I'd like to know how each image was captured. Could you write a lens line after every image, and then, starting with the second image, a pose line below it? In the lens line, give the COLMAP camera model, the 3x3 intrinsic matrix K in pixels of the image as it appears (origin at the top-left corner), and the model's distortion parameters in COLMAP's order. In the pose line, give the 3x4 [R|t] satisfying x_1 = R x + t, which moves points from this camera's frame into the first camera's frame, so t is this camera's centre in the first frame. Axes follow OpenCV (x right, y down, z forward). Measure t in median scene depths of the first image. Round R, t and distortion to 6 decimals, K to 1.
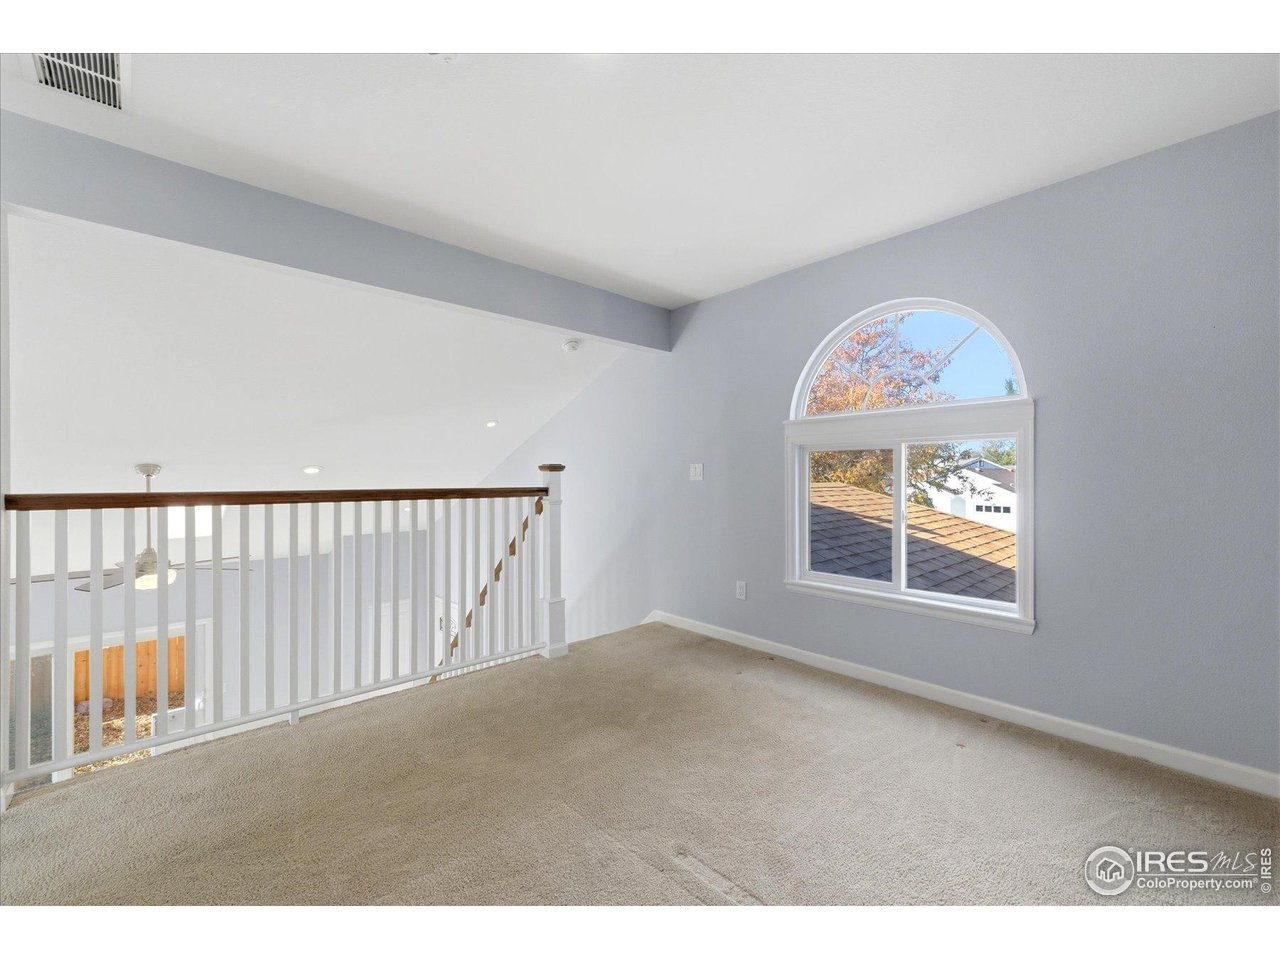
lens RADIAL K [[531.0, 0, 648.2], [0, 531.0, 479.0], [0, 0, 1]] dist [0.003045, 0.000359]
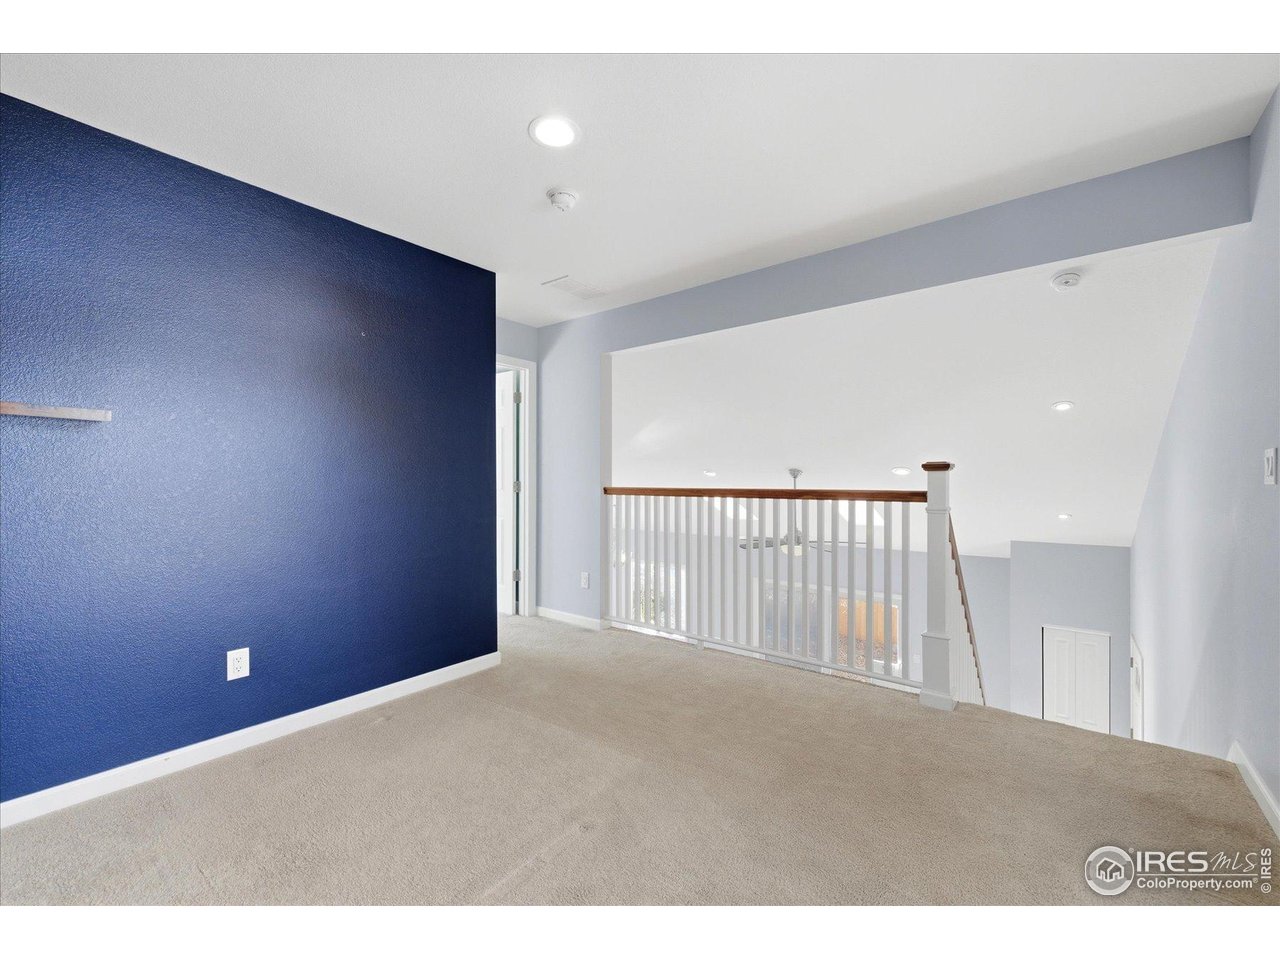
lens RADIAL K [[531.0, 0, 648.5], [0, 531.0, 480.8], [0, 0, 1]] dist [0.003045, 0.000359]
pose [[0.156898, 0.003052, -0.987610, 0.527680], [-0.000408, 0.999995, 0.003025, -0.002047], [0.987615, -0.000071, 0.156898, 0.452037]]
